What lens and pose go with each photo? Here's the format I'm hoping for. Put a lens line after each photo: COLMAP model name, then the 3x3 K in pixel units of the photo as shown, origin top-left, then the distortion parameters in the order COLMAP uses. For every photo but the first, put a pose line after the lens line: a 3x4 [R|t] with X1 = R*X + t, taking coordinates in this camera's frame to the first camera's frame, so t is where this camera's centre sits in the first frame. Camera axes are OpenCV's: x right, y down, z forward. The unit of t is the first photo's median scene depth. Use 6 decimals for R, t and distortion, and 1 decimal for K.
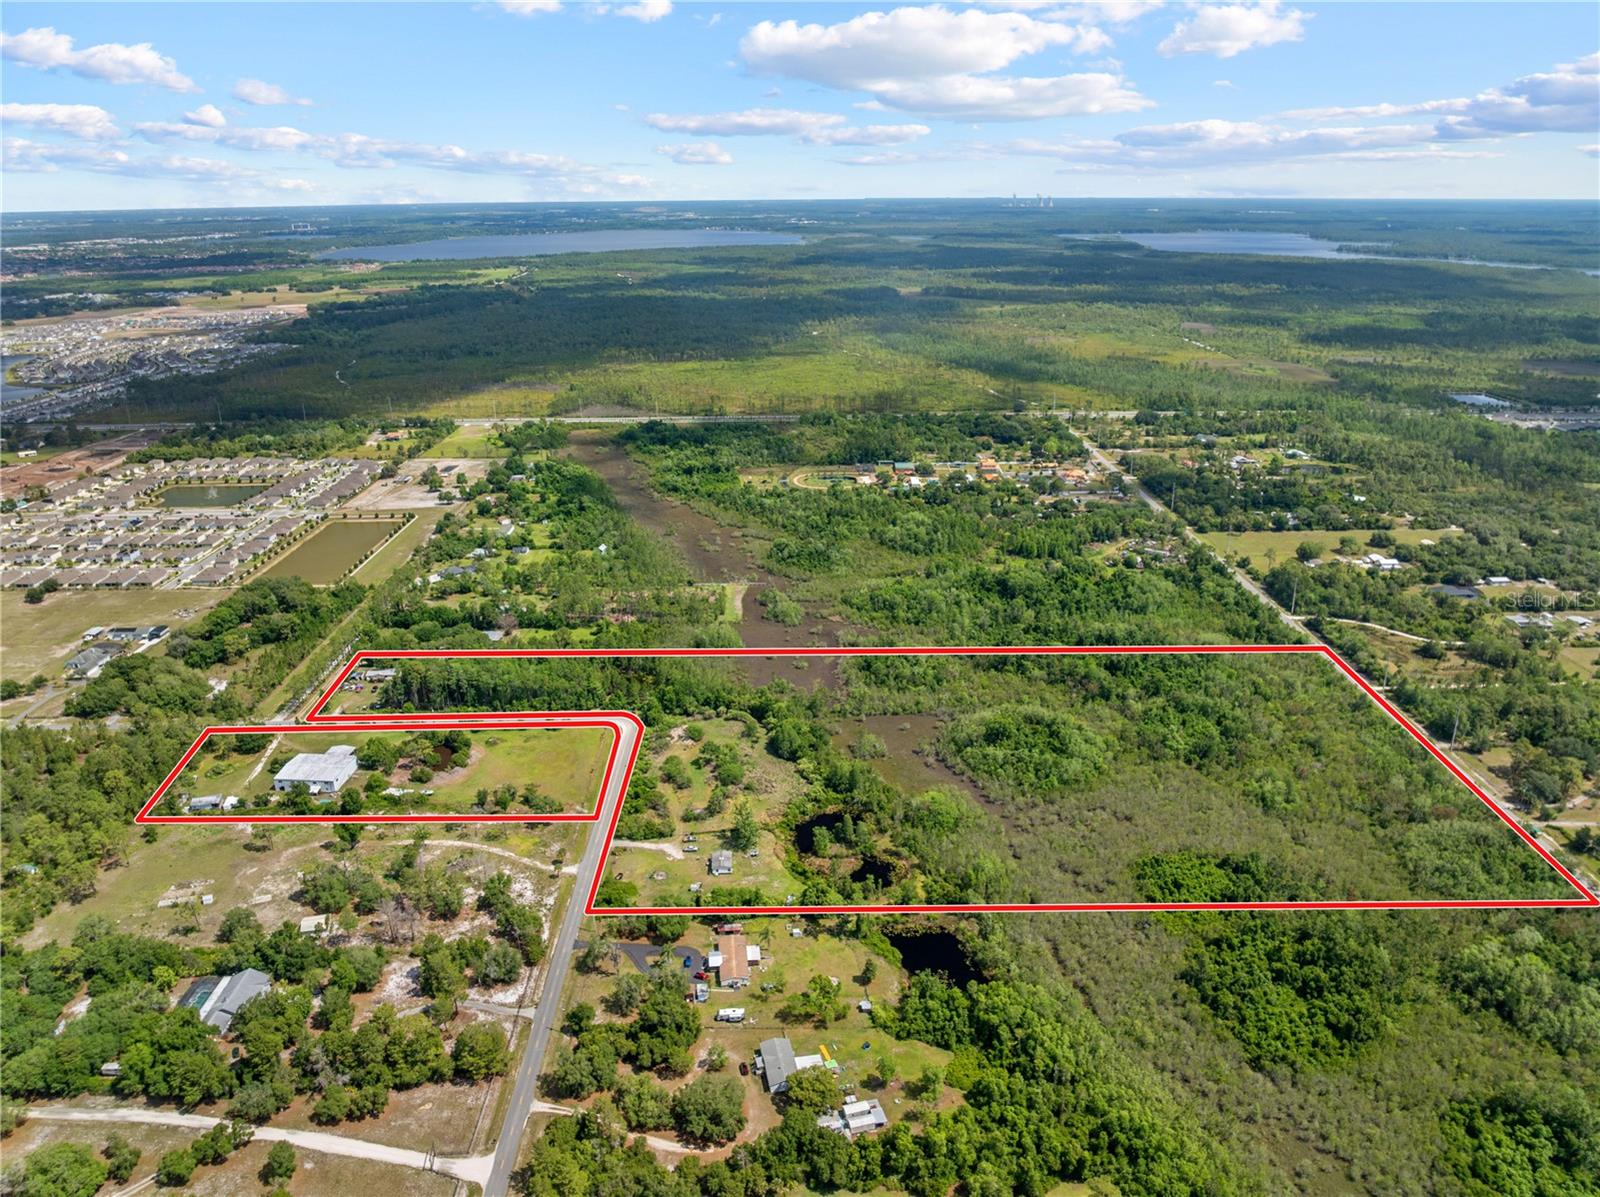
lens RADIAL K [[1137.9, 0, 812.6], [0, 1137.9, 565.2], [0, 0, 1]] dist [-0.024208, 0.007065]
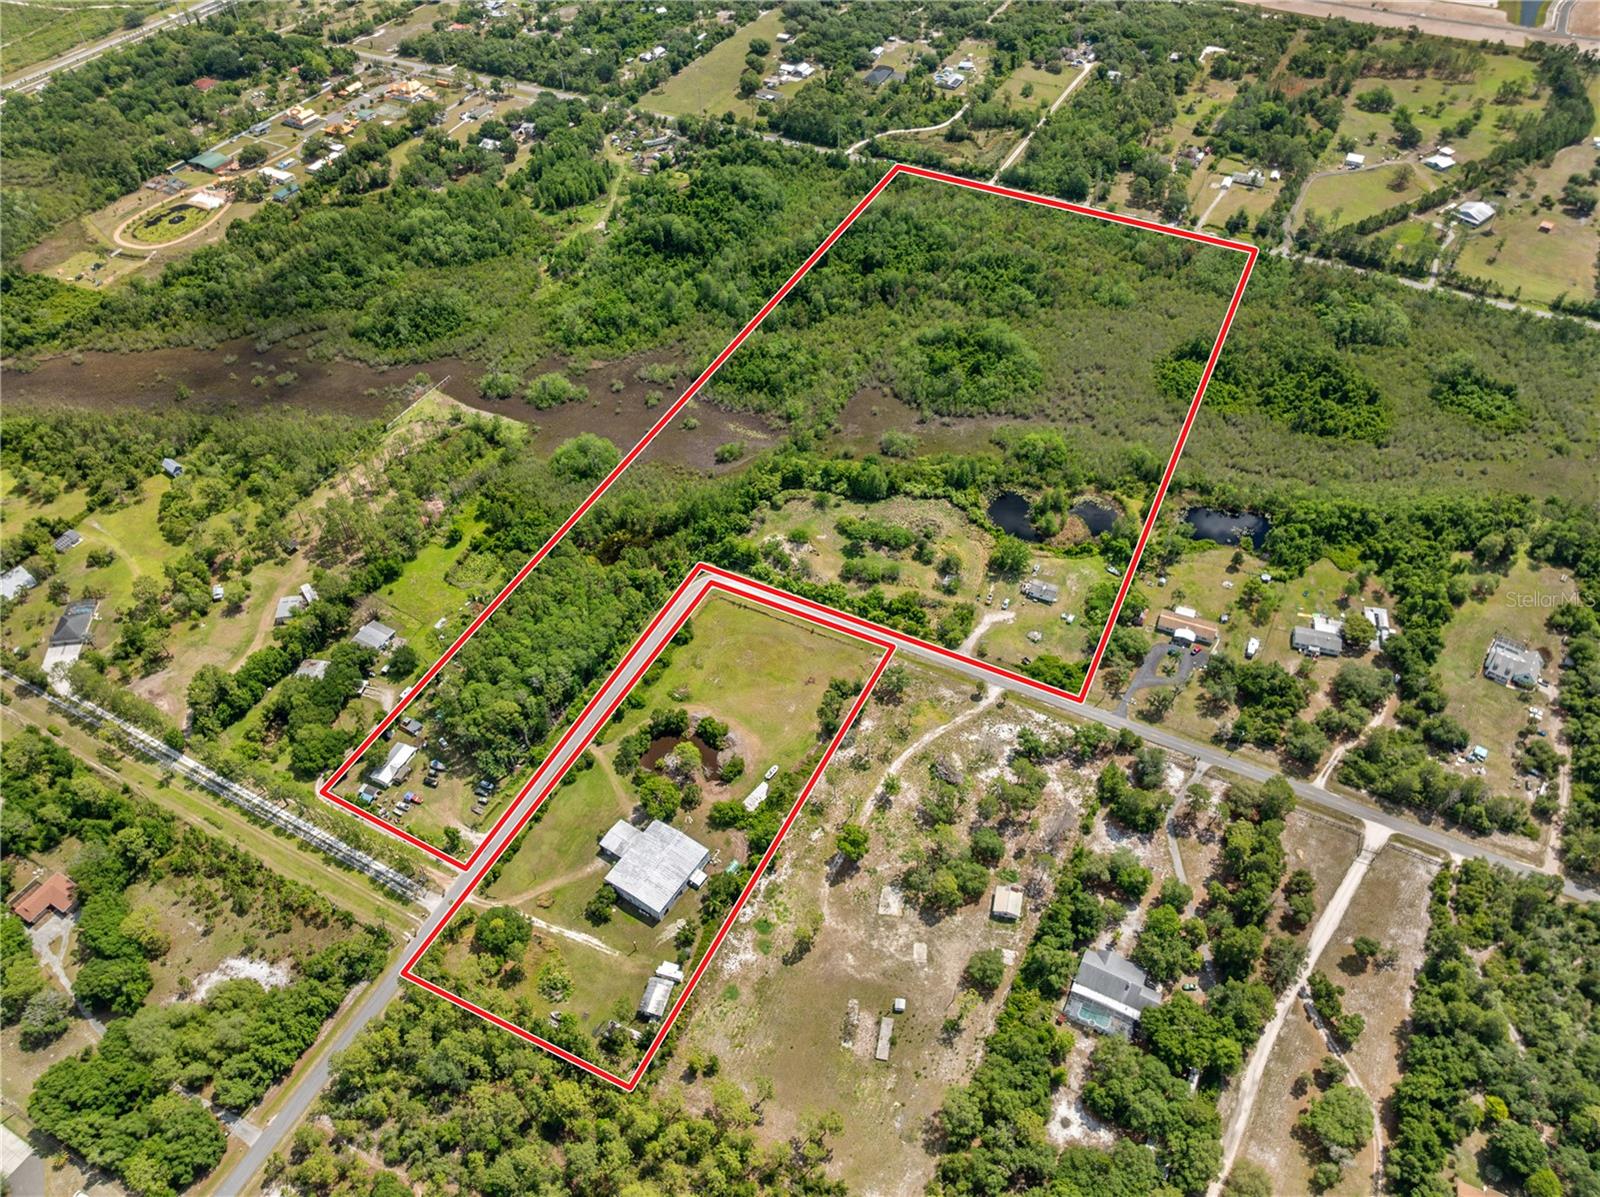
lens RADIAL K [[1137.9, 0, 812.6], [0, 1137.9, 565.2], [0, 0, 1]] dist [-0.024208, 0.007065]
pose [[0.478184, -0.625881, 0.616127, -0.874766], [0.291974, 0.774919, 0.560582, -0.449010], [-0.828306, -0.088168, 0.553295, 0.605991]]
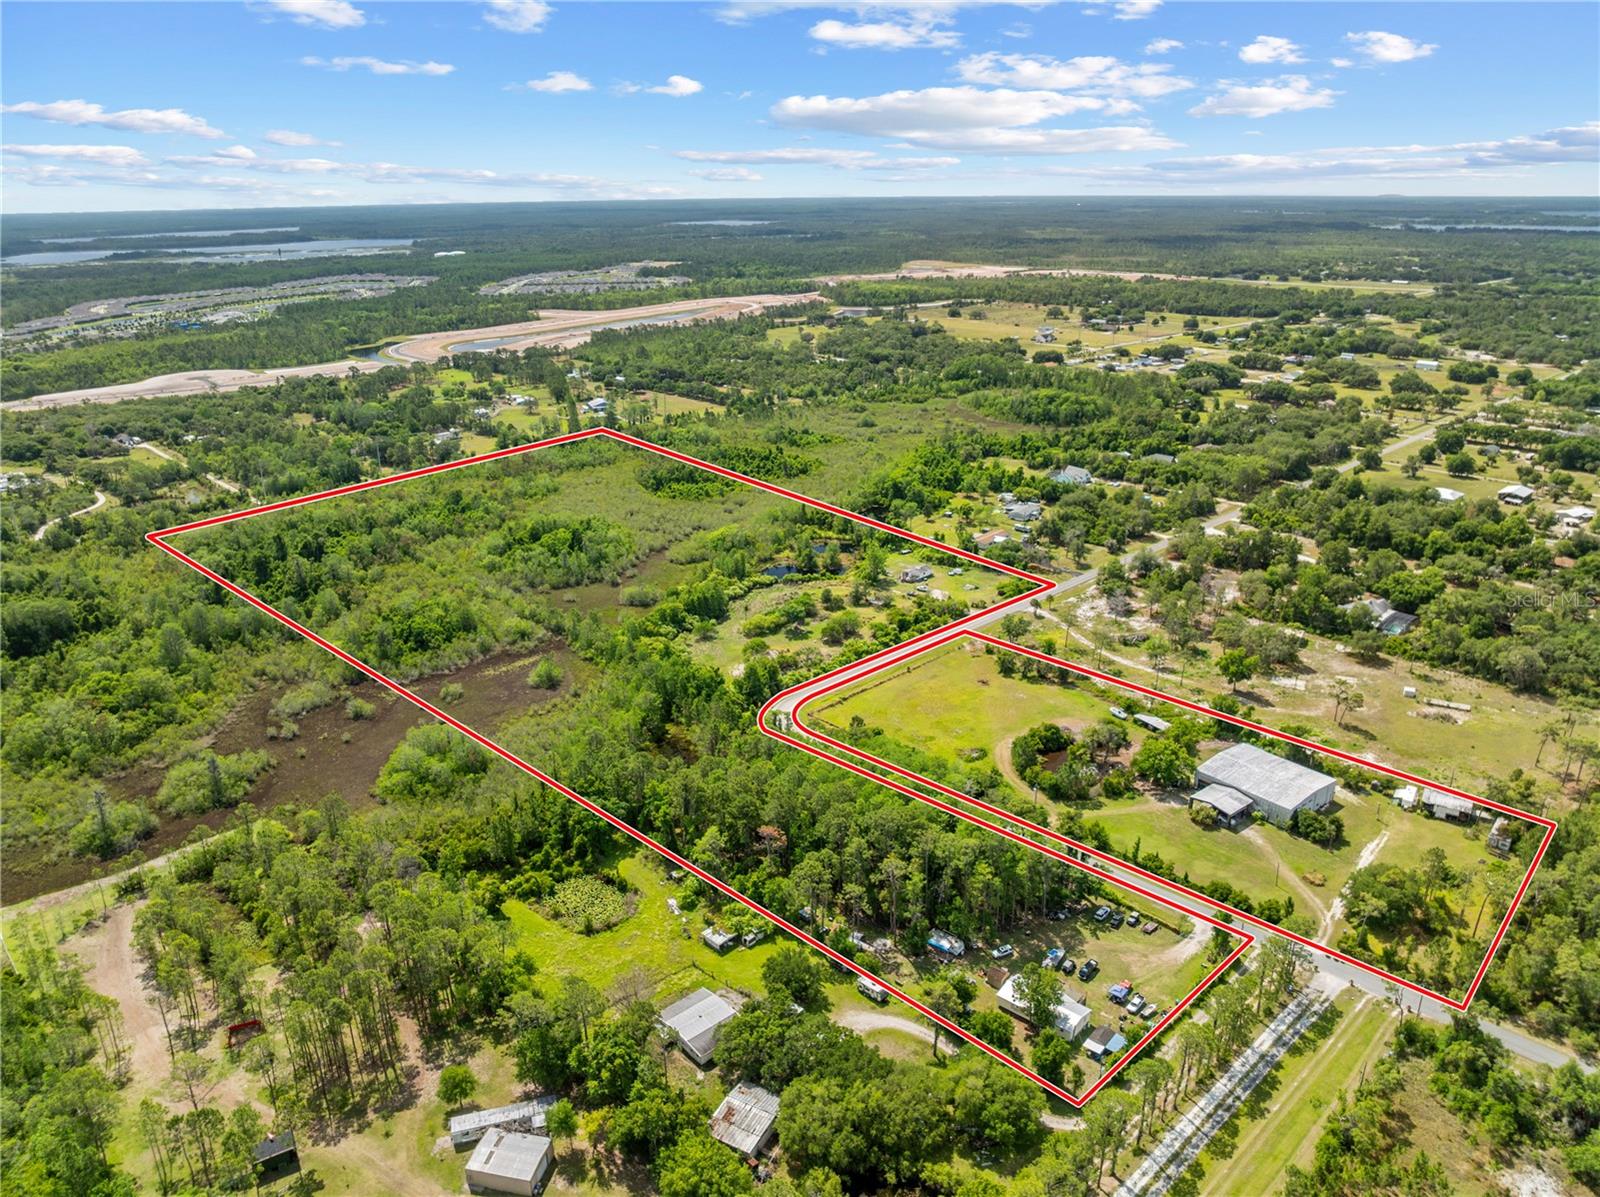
lens RADIAL K [[1137.9, 0, 812.6], [0, 1137.9, 565.2], [0, 0, 1]] dist [-0.024208, 0.007065]
pose [[-0.685772, -0.219359, 0.693973, -0.792568], [0.238762, 0.832929, 0.499222, -0.320030], [-0.687539, 0.508047, -0.518825, 1.692763]]
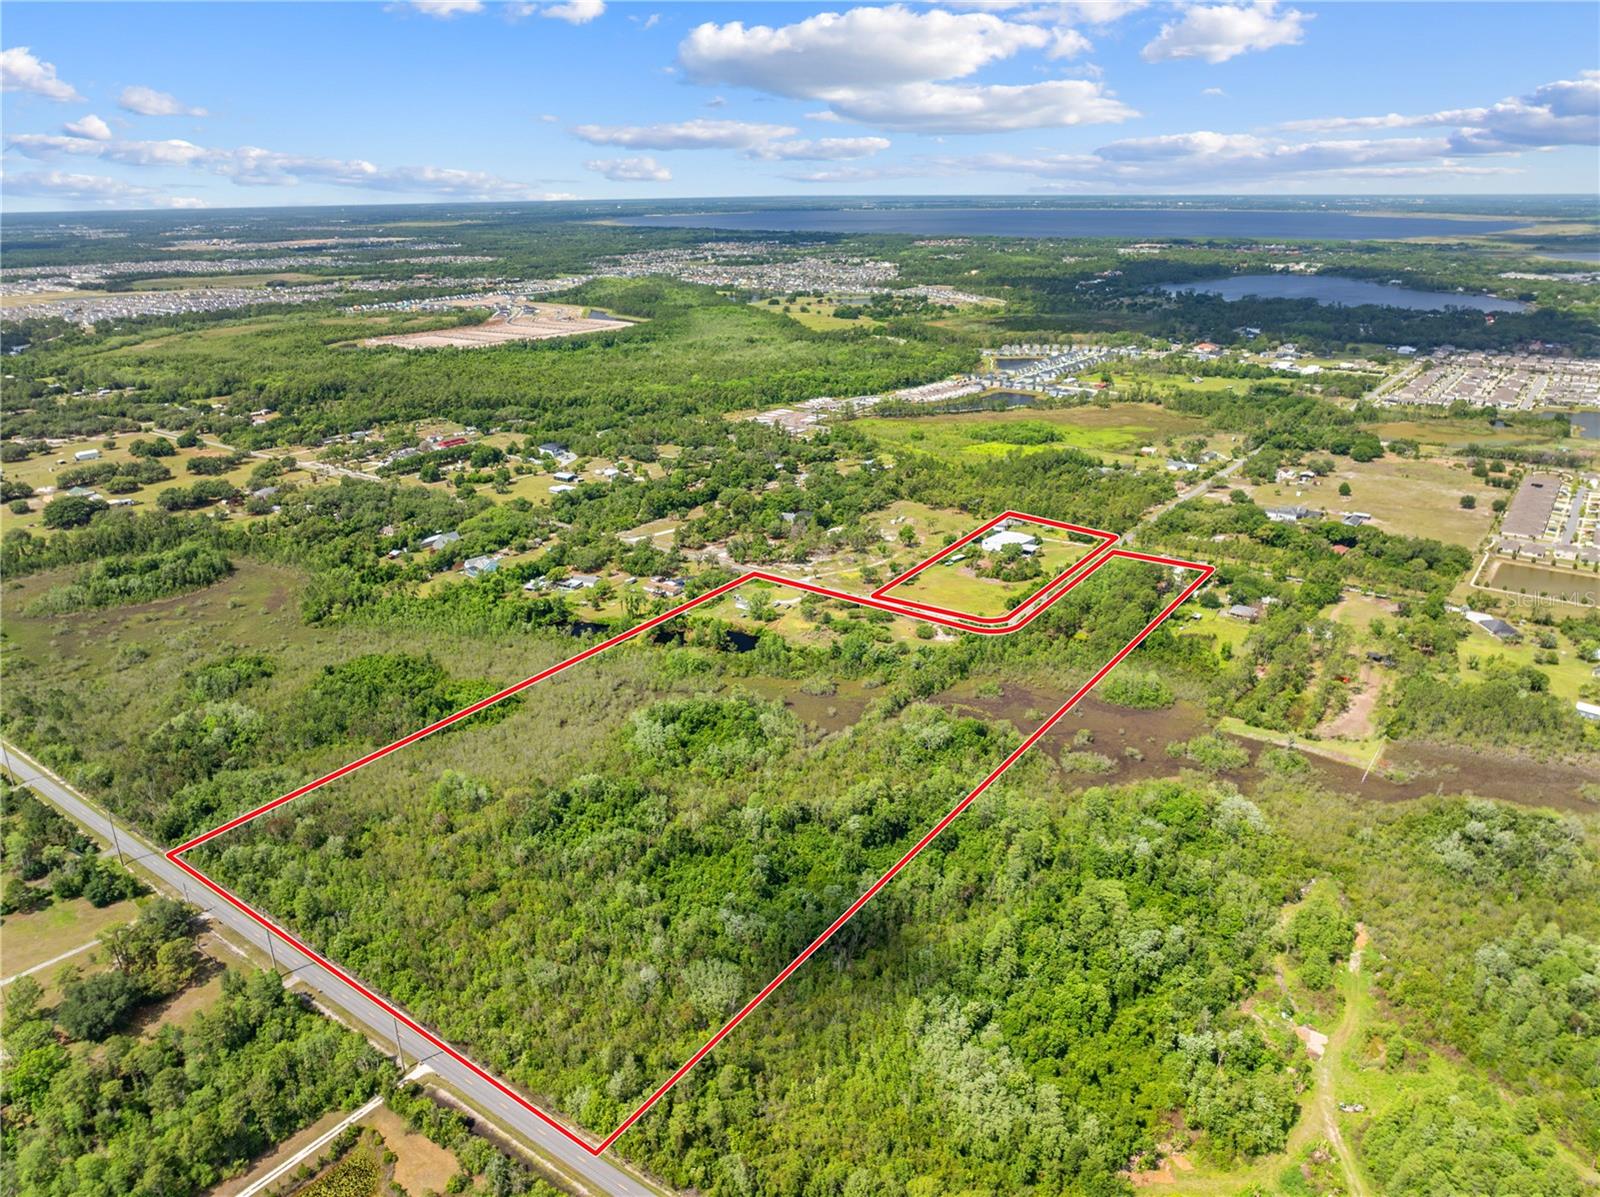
lens RADIAL K [[1137.9, 0, 812.6], [0, 1137.9, 565.2], [0, 0, 1]] dist [-0.024208, 0.007065]
pose [[-0.602095, 0.269432, -0.751590, 1.005320], [-0.240226, 0.836592, 0.492347, -0.551164], [0.761428, 0.476991, -0.438983, 1.757509]]
